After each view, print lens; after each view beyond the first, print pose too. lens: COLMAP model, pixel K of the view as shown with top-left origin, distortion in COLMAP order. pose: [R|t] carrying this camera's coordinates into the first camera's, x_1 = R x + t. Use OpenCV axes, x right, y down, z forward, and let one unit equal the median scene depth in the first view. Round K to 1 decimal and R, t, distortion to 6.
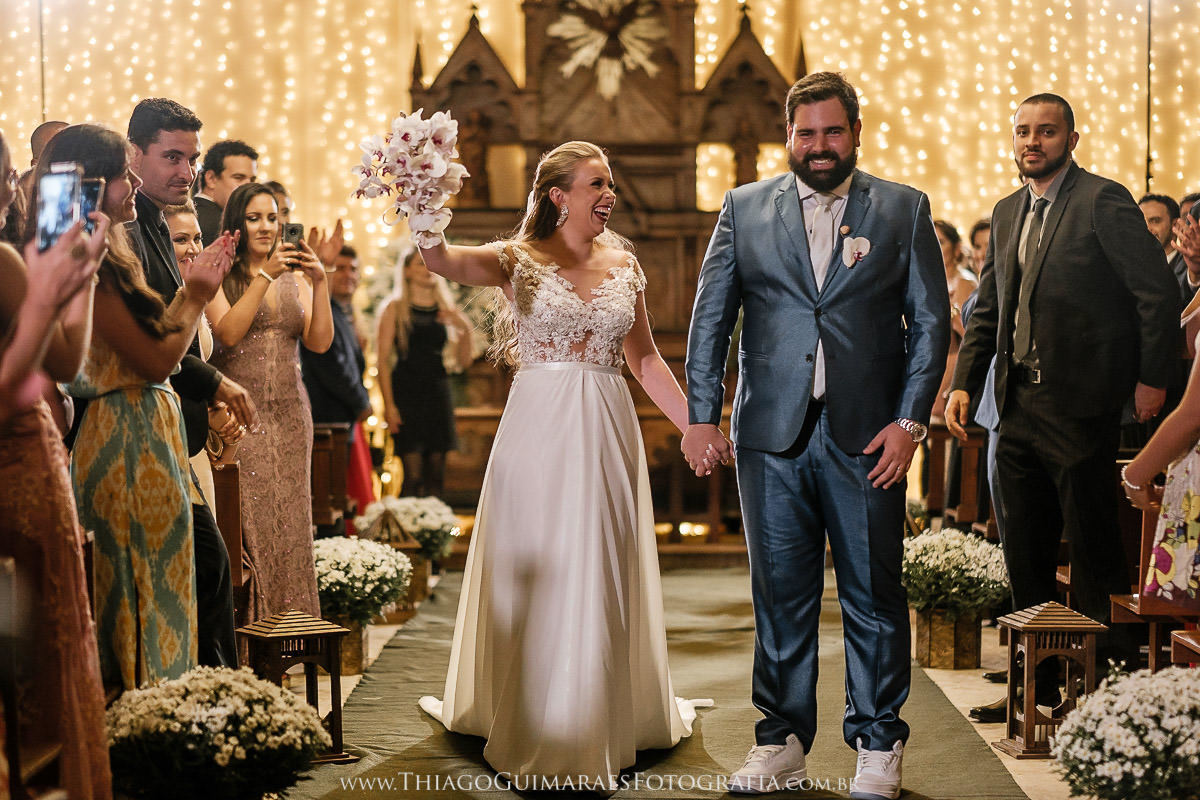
lens RADIAL K [[2941.2, 0, 602.9], [0, 2941.2, 404.1], [0, 0, 1]] dist [0.036377, 0.000000]
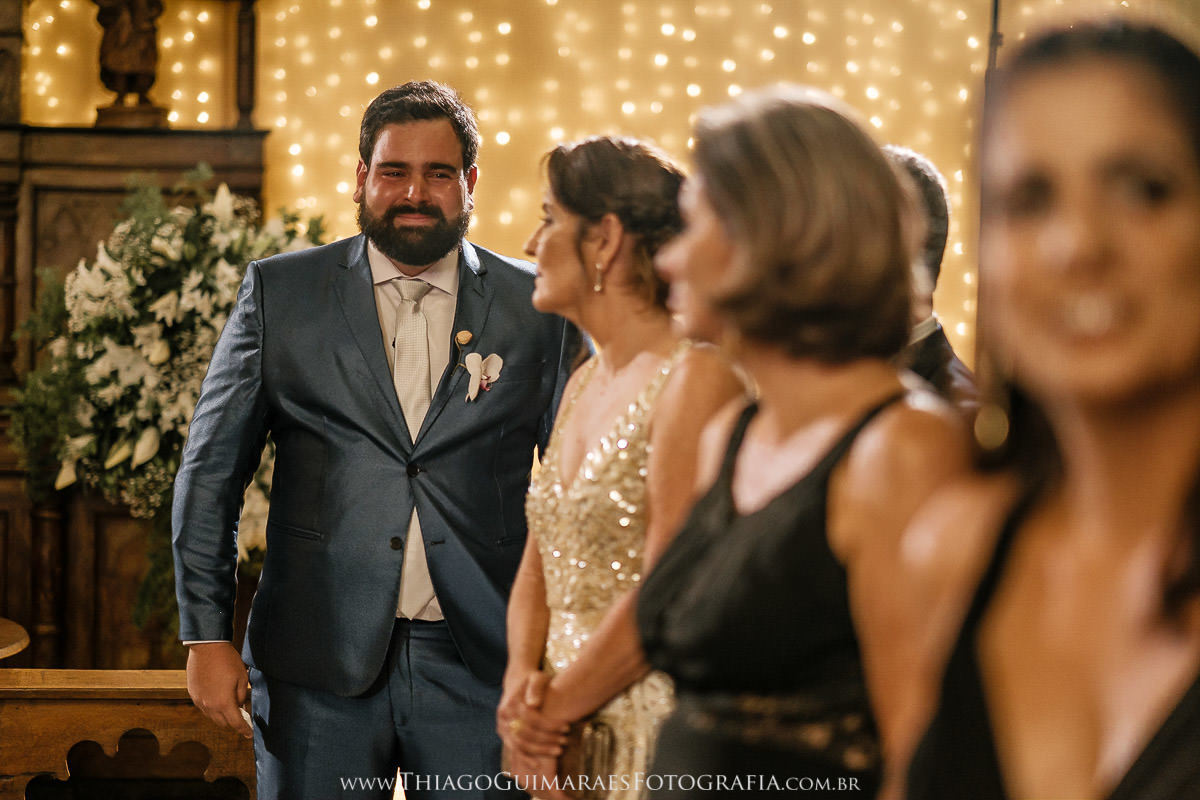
lens RADIAL K [[2724.2, 0, 597.6], [0, 2724.2, 407.3], [0, 0, 1]] dist [0.069045, 0.000000]
pose [[0.989727, 0.011055, 0.142540, 0.060333], [-0.014091, 0.999695, 0.020305, -0.031618], [-0.142272, -0.022105, 0.989581, 0.552565]]
